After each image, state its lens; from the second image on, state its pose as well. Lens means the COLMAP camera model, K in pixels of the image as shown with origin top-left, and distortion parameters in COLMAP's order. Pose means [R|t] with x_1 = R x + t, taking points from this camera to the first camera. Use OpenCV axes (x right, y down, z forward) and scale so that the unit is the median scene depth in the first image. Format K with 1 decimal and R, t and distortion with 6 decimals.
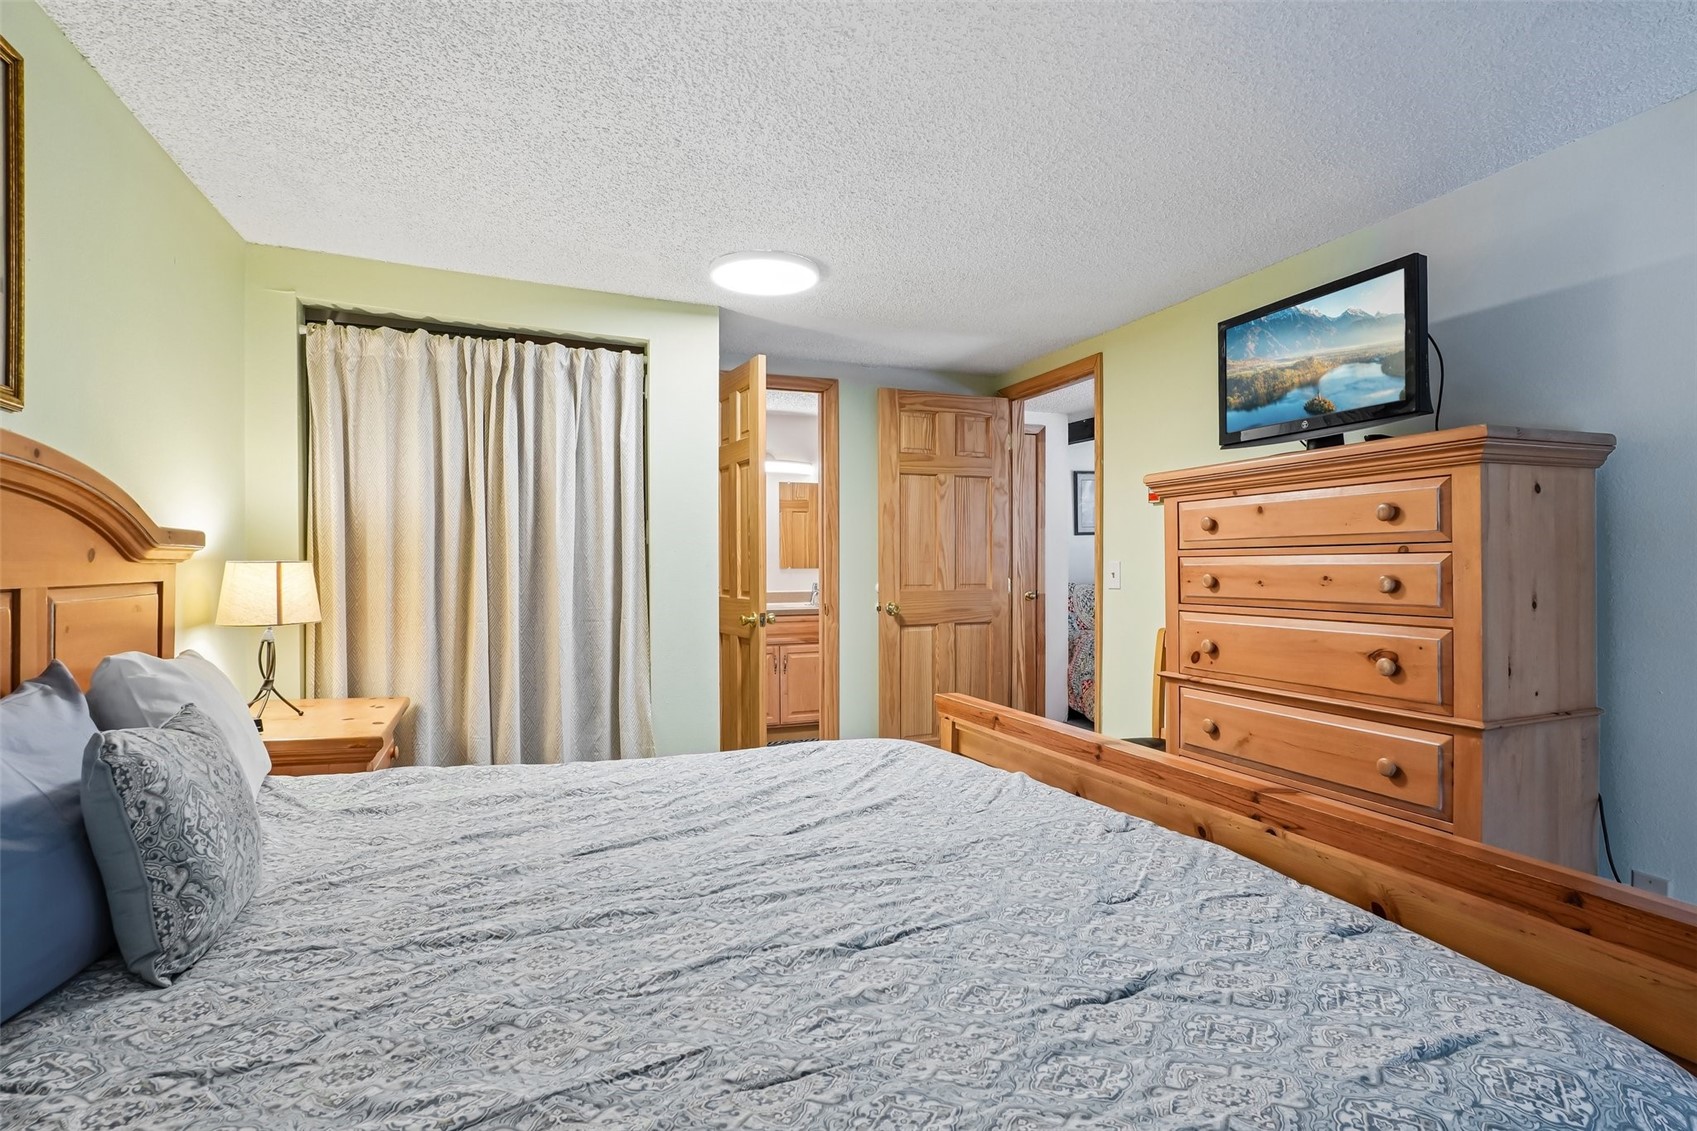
lens RADIAL K [[832.6, 0, 842.9], [0, 832.6, 589.6], [0, 0, 1]] dist [-0.026578, 0.010287]
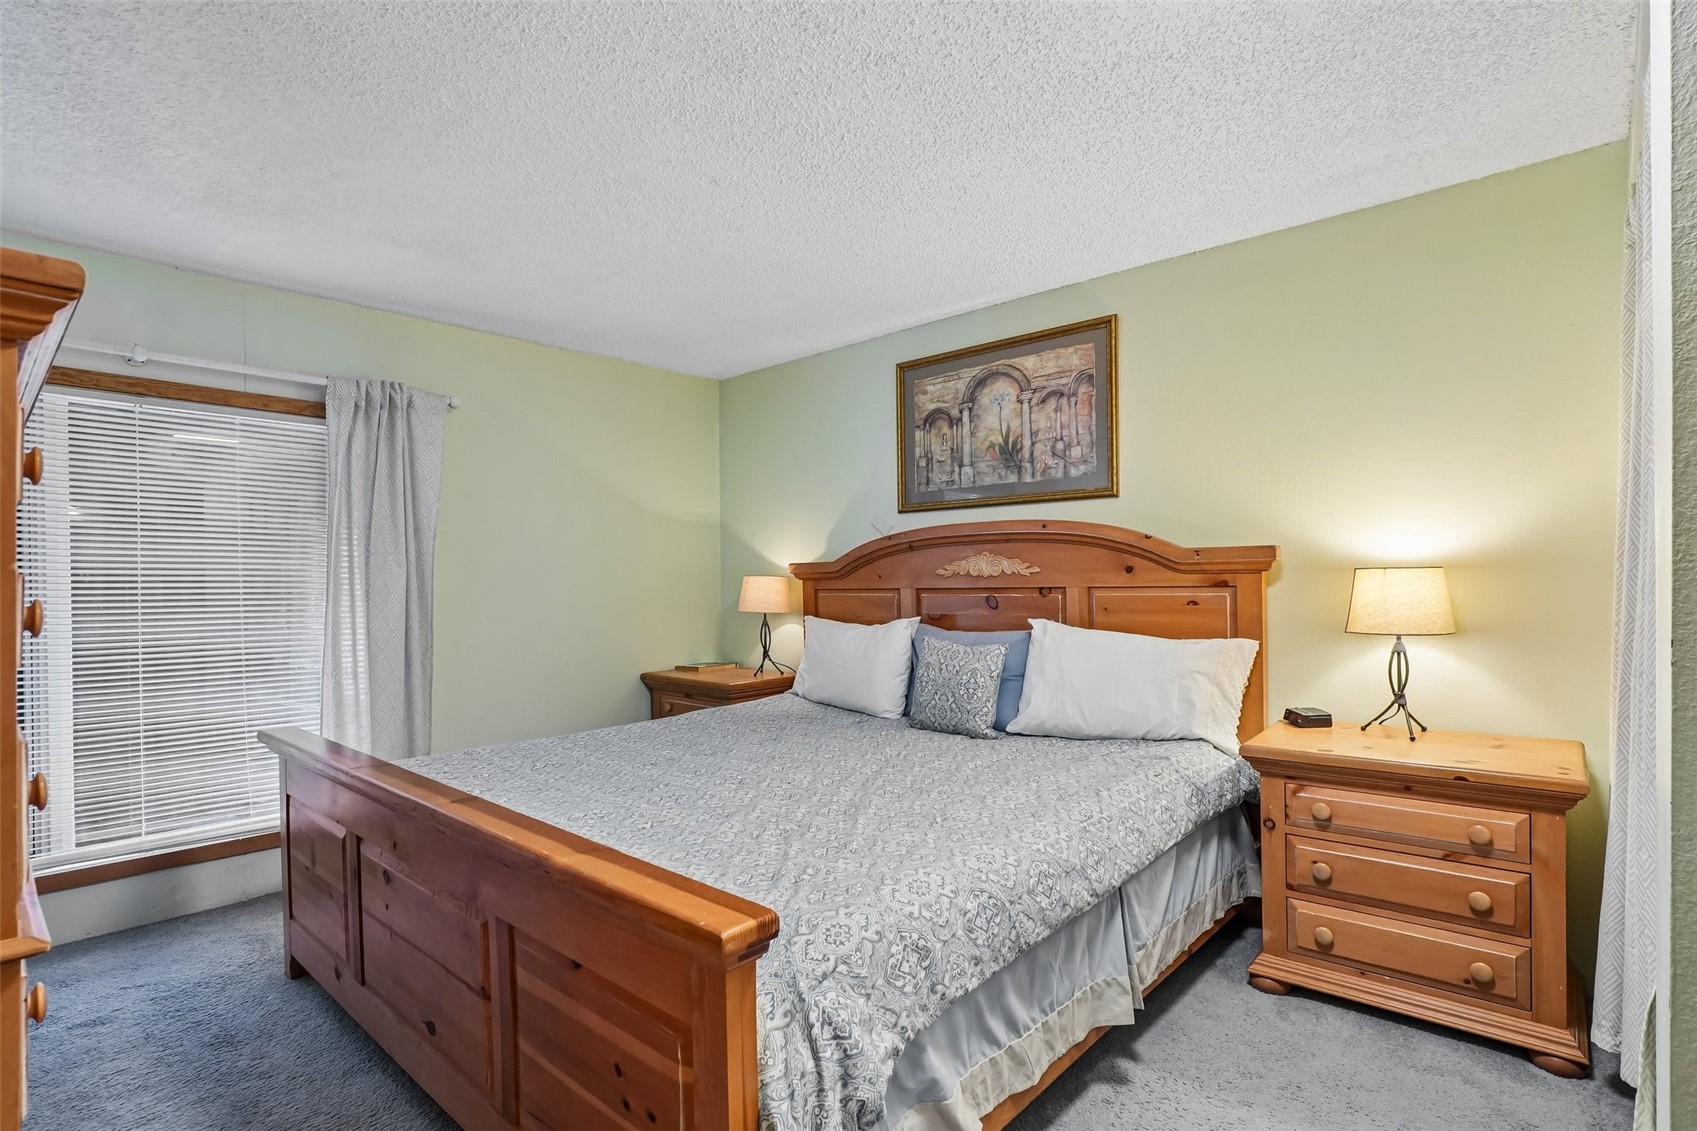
lens RADIAL K [[832.6, 0, 842.9], [0, 832.6, 589.6], [0, 0, 1]] dist [-0.026578, 0.010287]
pose [[-0.893228, 0.011001, -0.449469, 0.501965], [-0.004955, 0.999399, 0.034308, -0.065662], [0.449577, 0.032871, -0.892637, 2.655271]]
